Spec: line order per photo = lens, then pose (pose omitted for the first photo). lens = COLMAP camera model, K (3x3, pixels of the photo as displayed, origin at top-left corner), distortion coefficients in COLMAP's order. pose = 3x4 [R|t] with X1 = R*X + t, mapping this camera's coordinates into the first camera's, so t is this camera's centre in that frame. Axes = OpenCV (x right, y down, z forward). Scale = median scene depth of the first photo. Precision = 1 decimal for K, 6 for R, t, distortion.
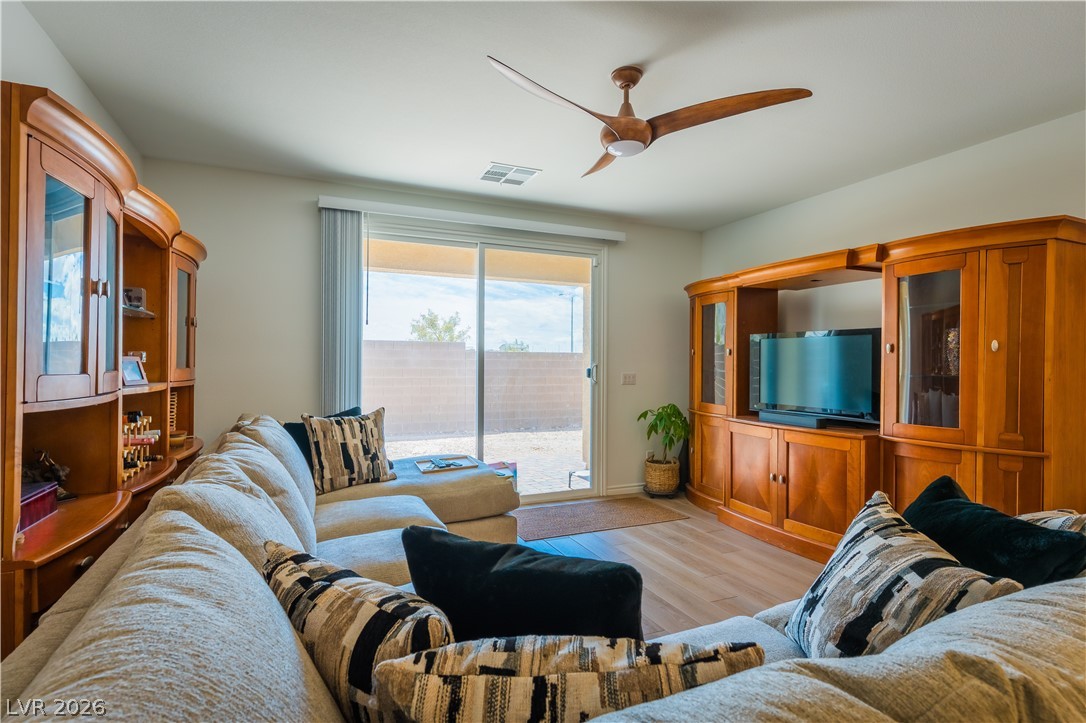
lens RADIAL K [[525.6, 0, 535.1], [0, 525.6, 359.5], [0, 0, 1]] dist [-0.003492, 0.000230]
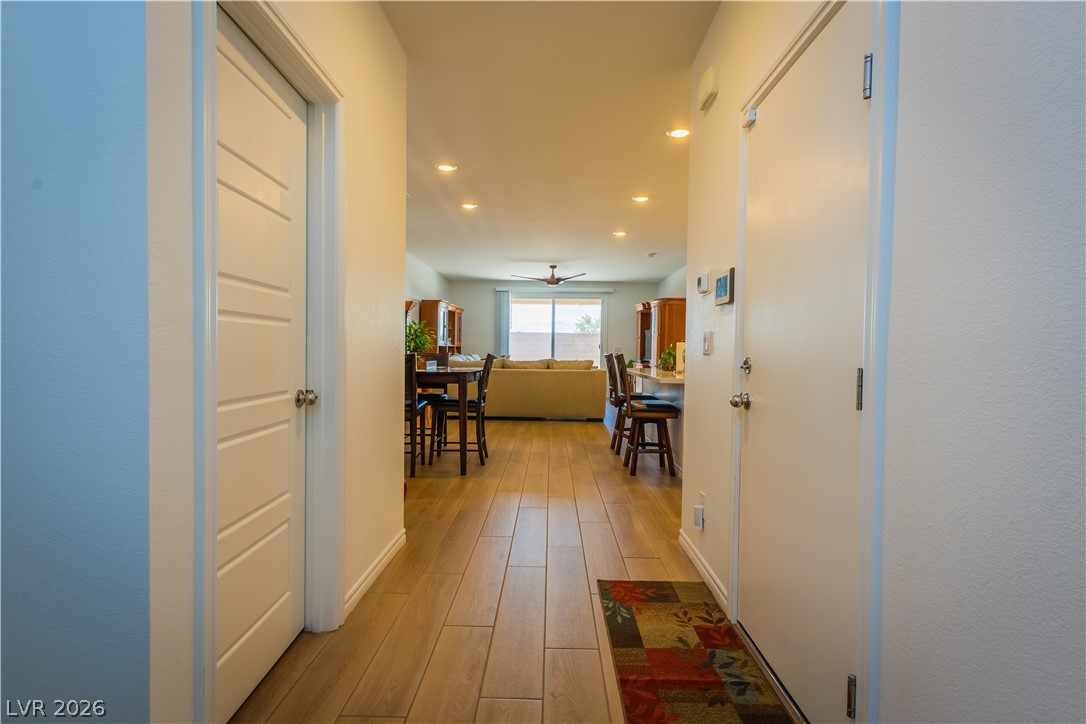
lens RADIAL K [[519.1, 0, 549.2], [0, 519.1, 358.5], [0, 0, 1]] dist [0.004530, 0.000742]
pose [[0.912971, 0.011967, -0.407848, 1.119030], [-0.005295, 0.999833, 0.017485, 0.053030], [0.407989, -0.013804, 0.912882, -1.655318]]
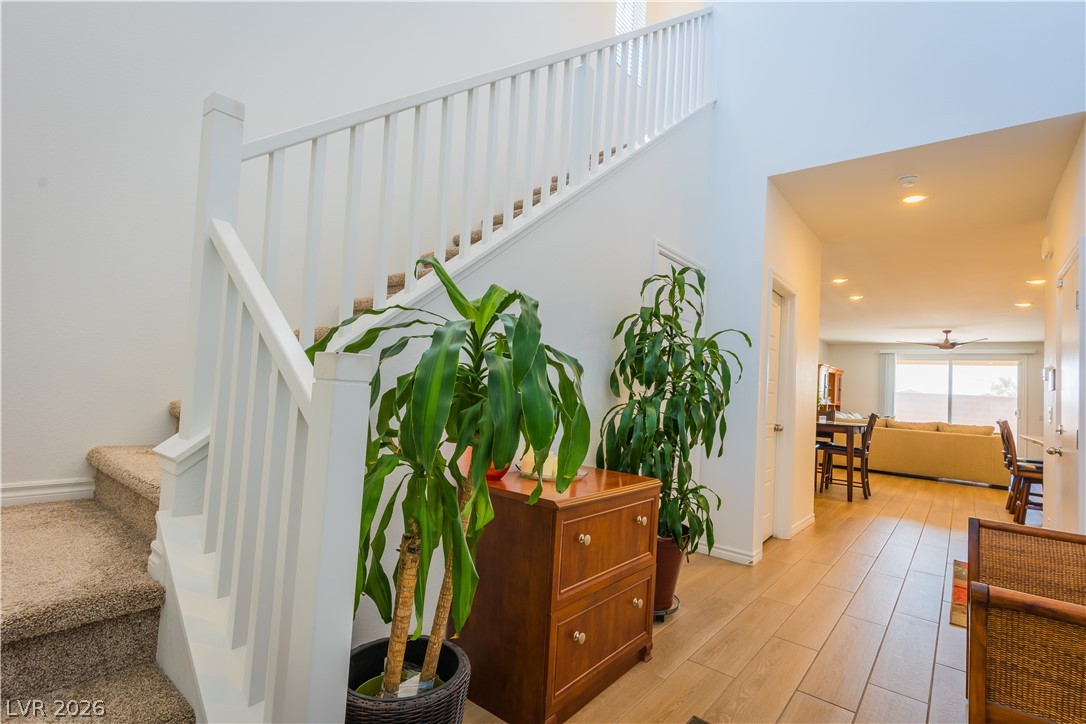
lens RADIAL K [[519.1, 0, 540.7], [0, 519.1, 360.3], [0, 0, 1]] dist [0.004530, 0.000742]
pose [[0.455018, -0.028281, -0.890033, 1.469411], [-0.052663, 0.996891, -0.058600, 0.048993], [0.888923, 0.073536, 0.452115, -2.266540]]
